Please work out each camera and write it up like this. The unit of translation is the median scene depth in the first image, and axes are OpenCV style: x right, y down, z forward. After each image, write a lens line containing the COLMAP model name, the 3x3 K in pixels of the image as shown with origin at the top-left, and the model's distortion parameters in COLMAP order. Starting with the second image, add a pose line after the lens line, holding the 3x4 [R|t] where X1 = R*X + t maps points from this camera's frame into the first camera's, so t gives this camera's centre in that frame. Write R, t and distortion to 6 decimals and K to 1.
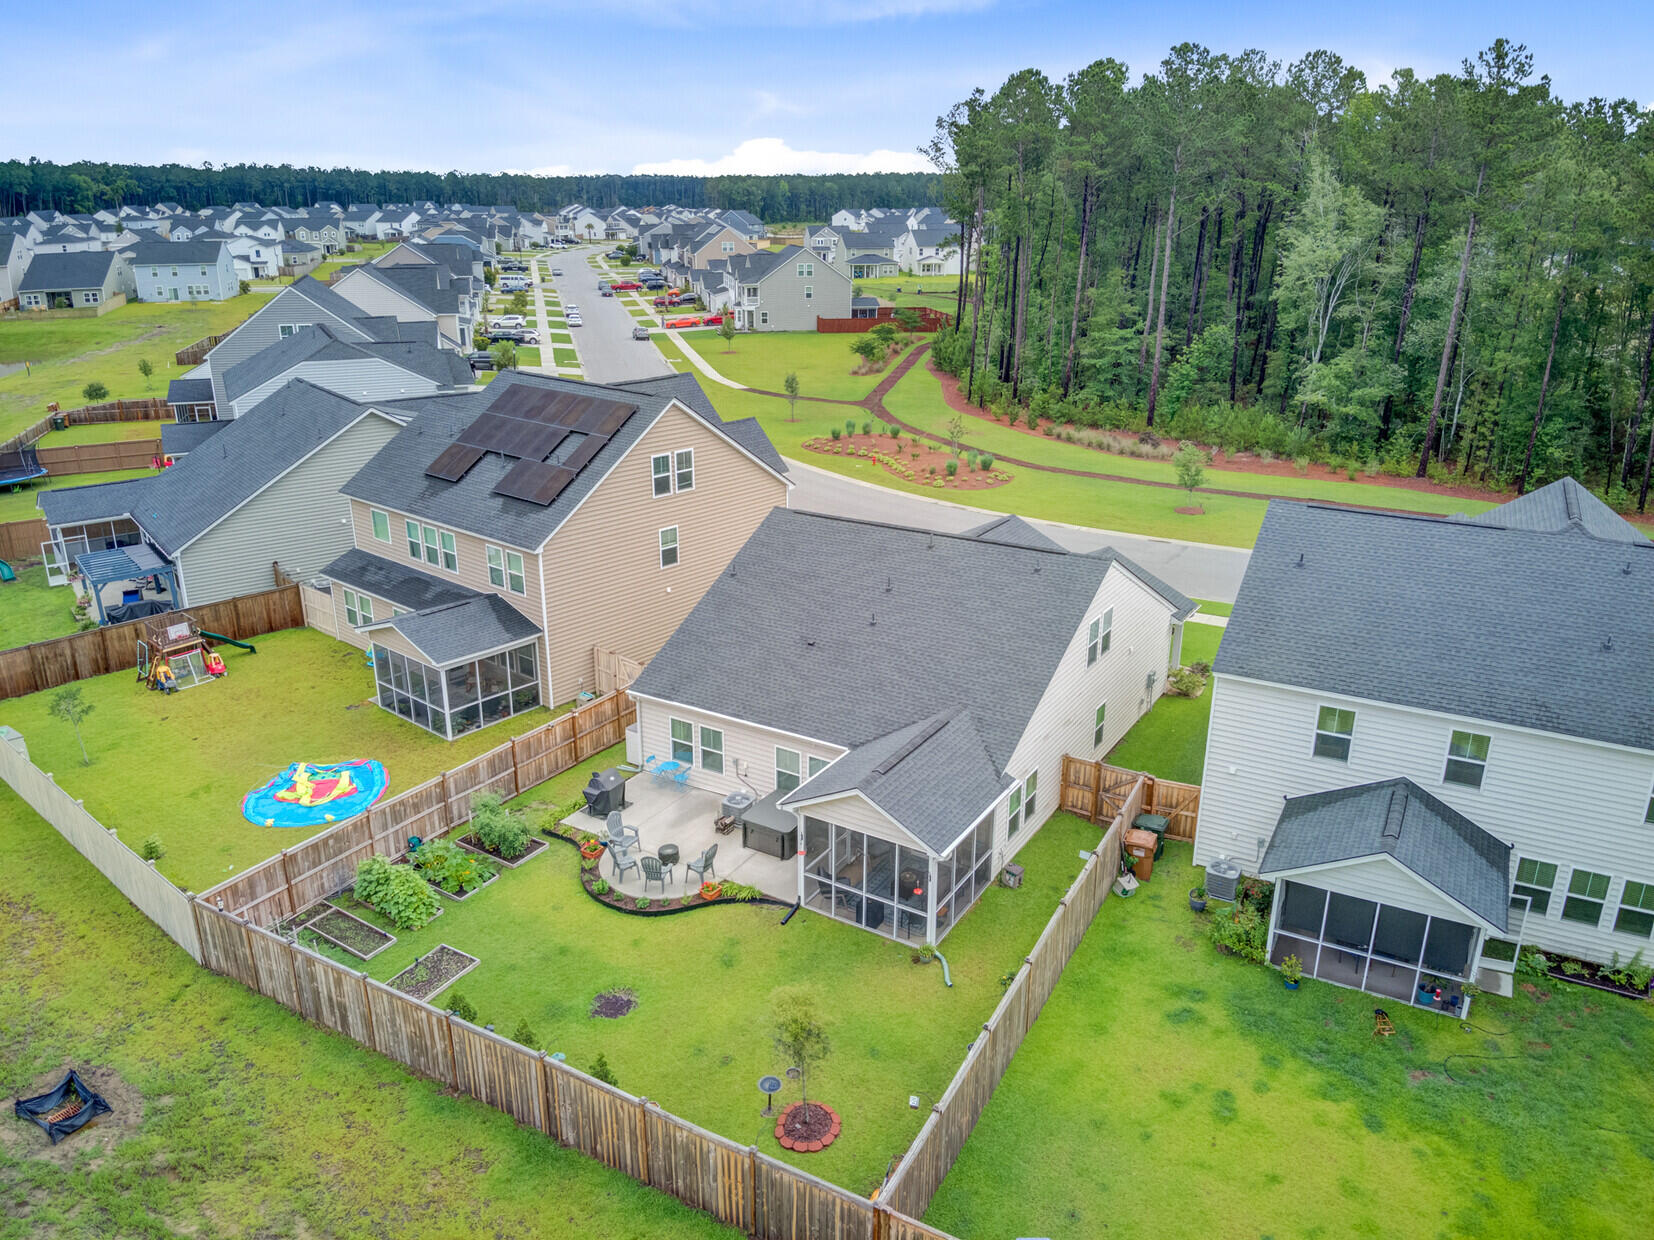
lens RADIAL K [[1199.8, 0, 826.0], [0, 1199.8, 612.6], [0, 0, 1]] dist [0.133608, -0.246065]
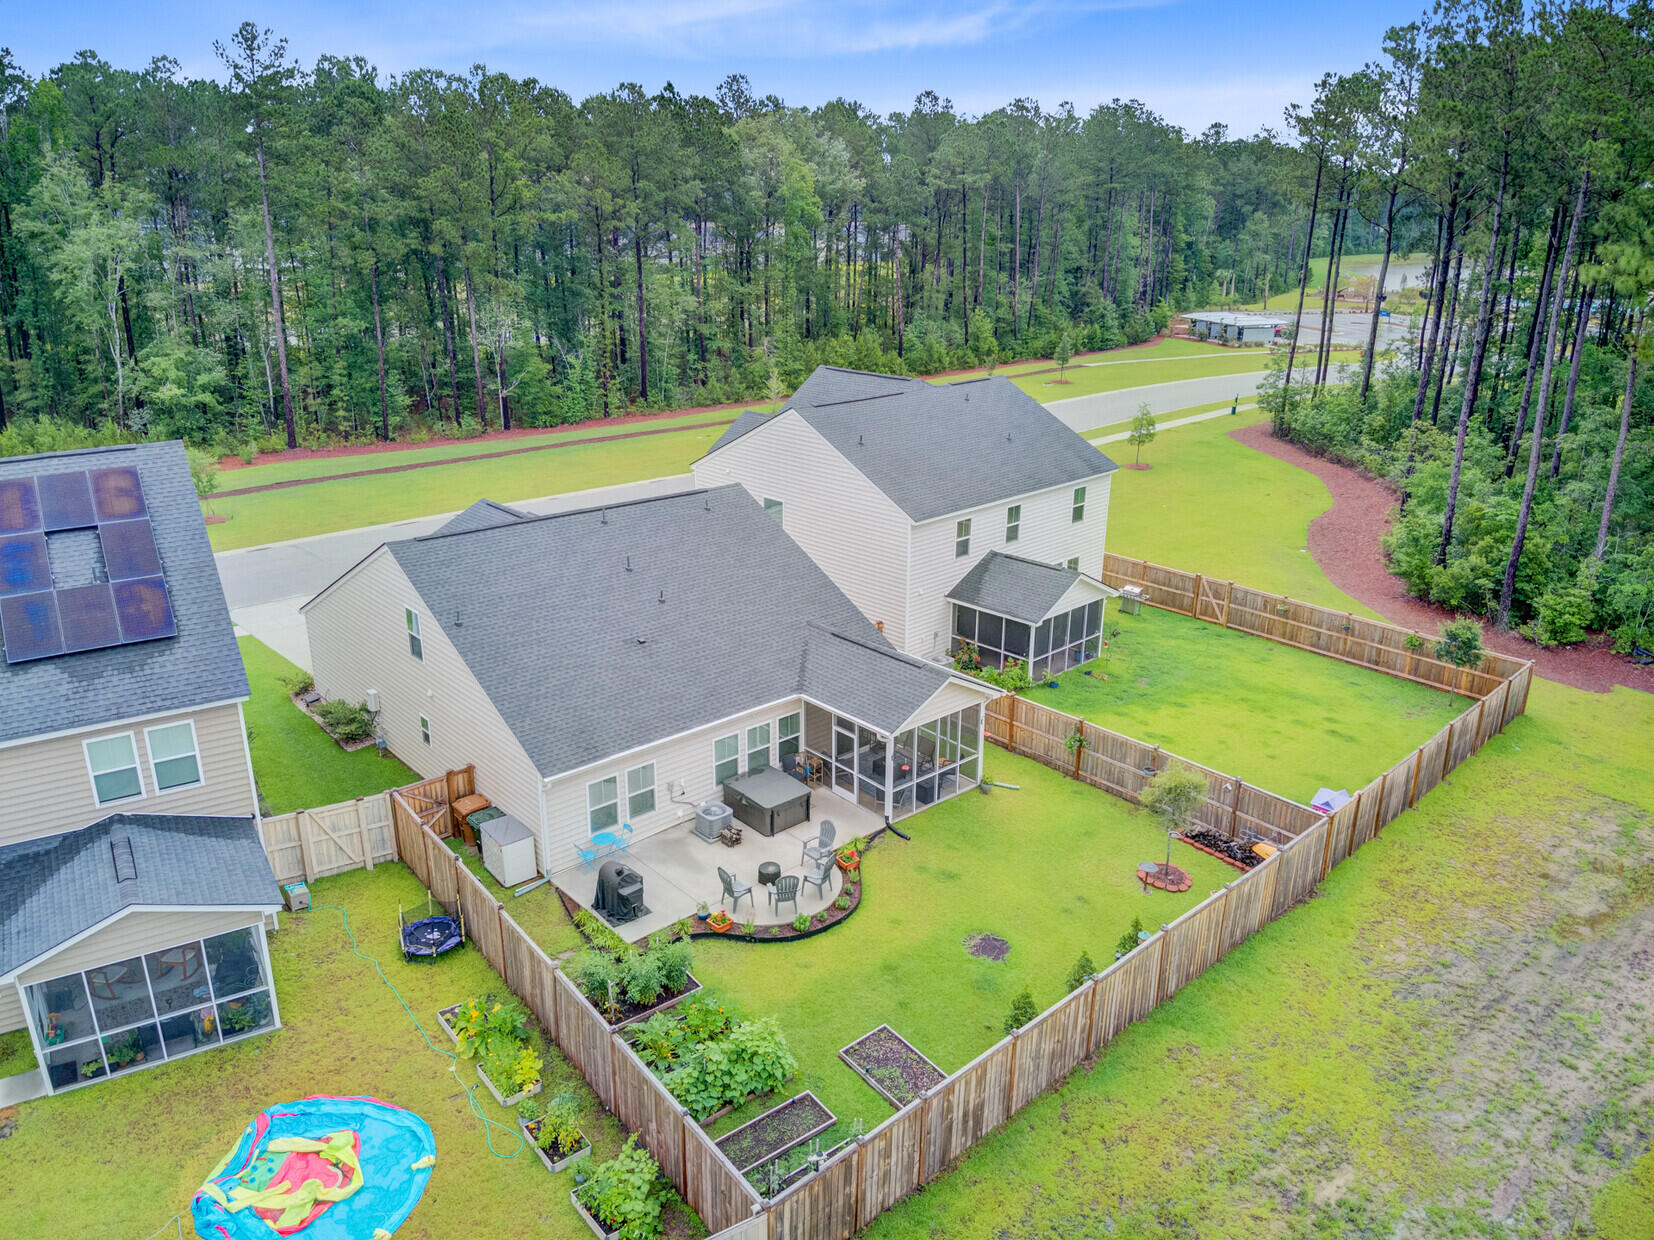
lens RADIAL K [[1199.8, 0, 826.0], [0, 1199.8, 612.6], [0, 0, 1]] dist [0.133608, -0.246065]
pose [[0.294063, -0.312989, 0.903087, -0.913310], [0.309889, 0.925043, 0.219692, -0.175836], [-0.904155, 0.215253, 0.369012, 0.603413]]
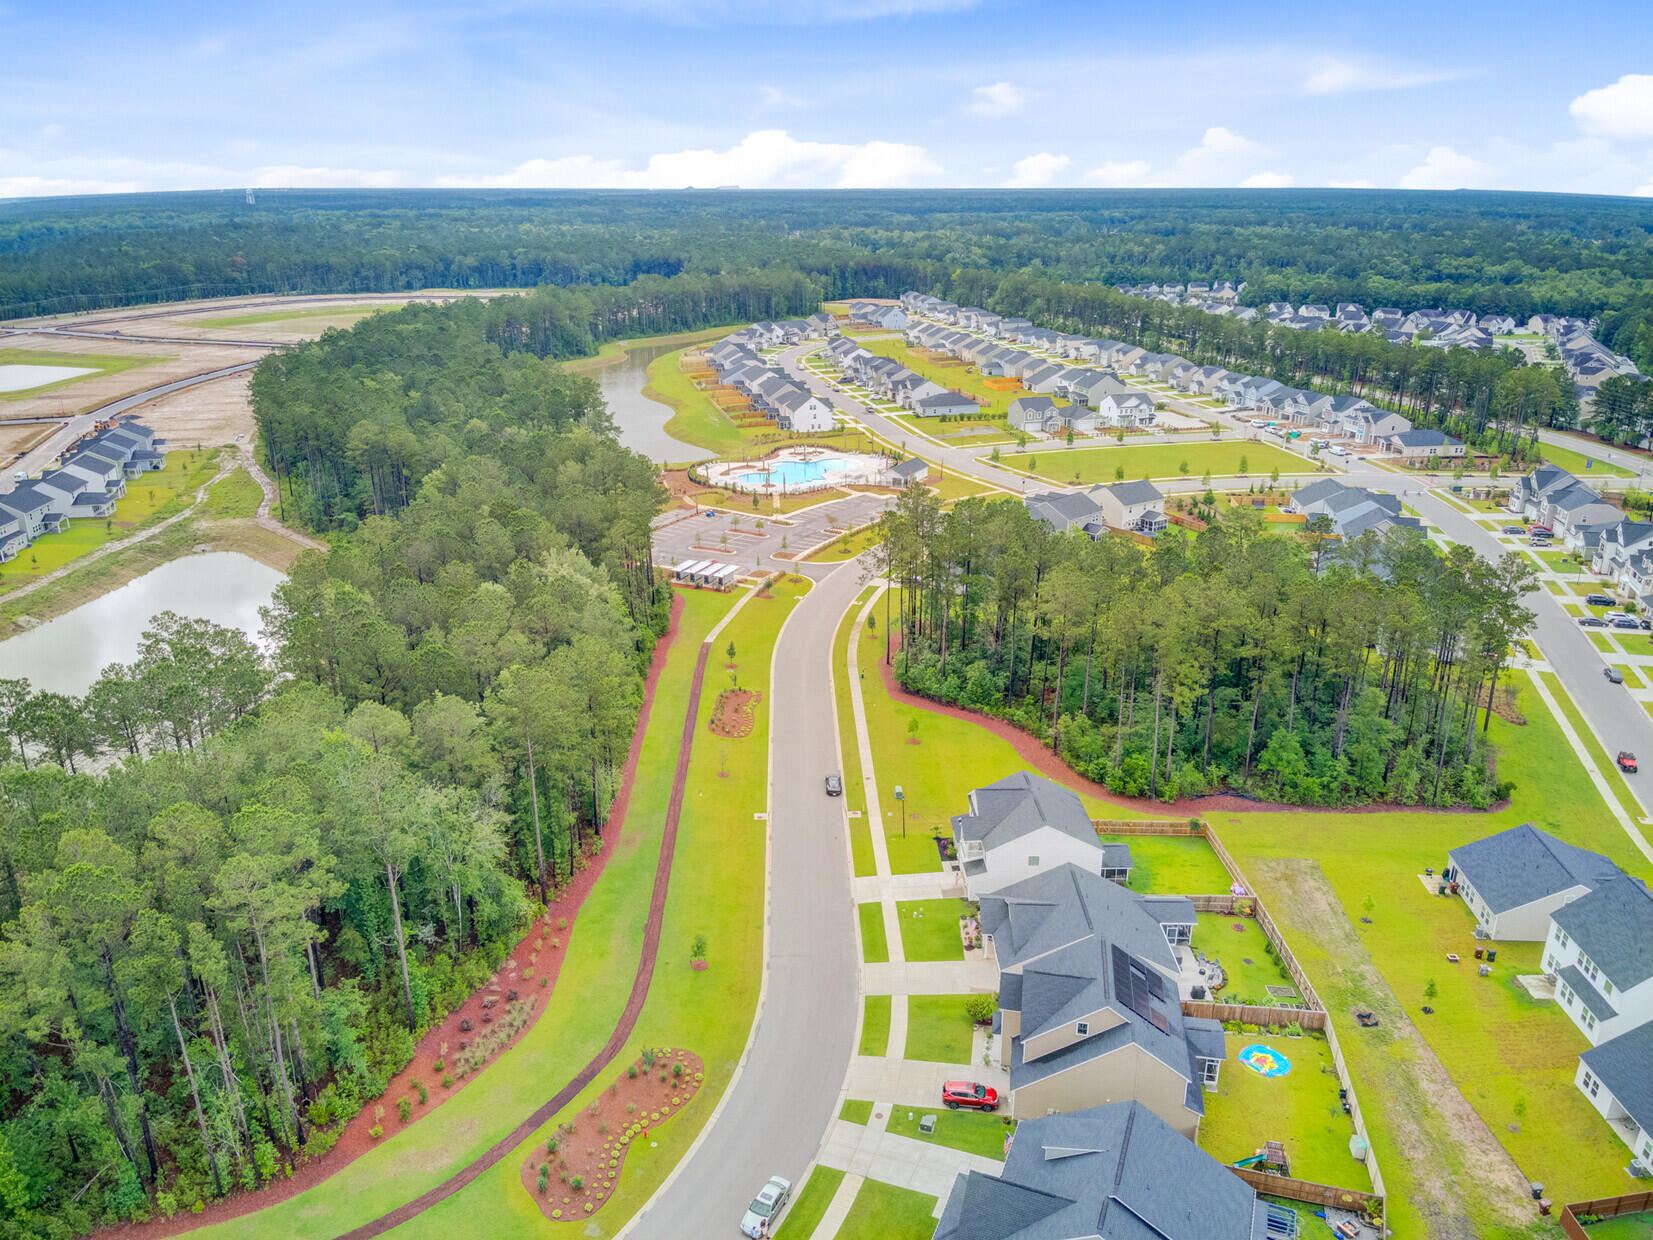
lens RADIAL K [[1199.1, 0, 825.5], [0, 1199.1, 612.6], [0, 0, 1]] dist [0.133608, -0.246065]
pose [[-0.507219, -0.290462, 0.811395, -2.209178], [0.278795, 0.835566, 0.473395, -2.727751], [-0.815477, 0.466327, -0.342835, 2.704092]]
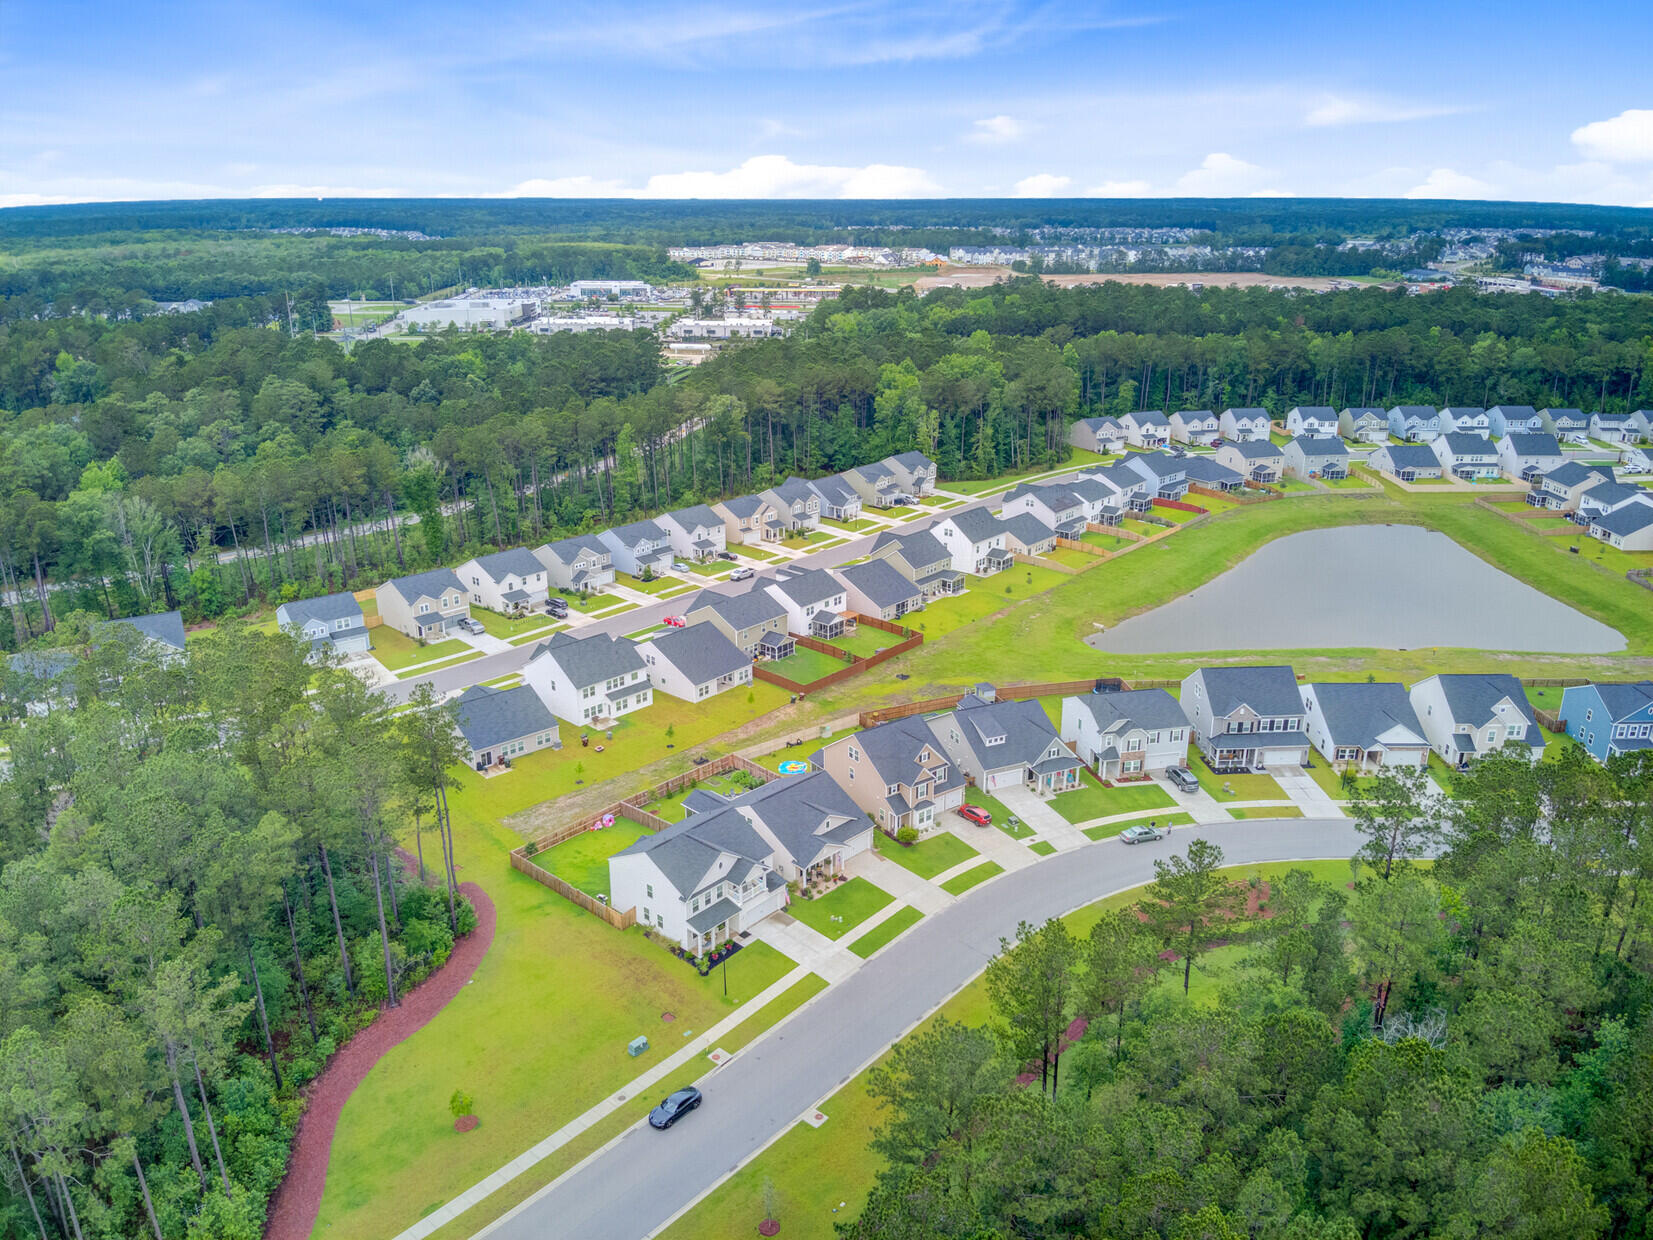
lens RADIAL K [[1158.2, 0, 821.5], [0, 1158.2, 647.5], [0, 0, 1]] dist [0.204482, -0.000188]
pose [[-0.231231, 0.344544, -0.909847, 3.755639], [-0.313940, 0.858740, 0.404977, -2.275828], [0.920855, 0.379281, -0.090401, 1.528607]]
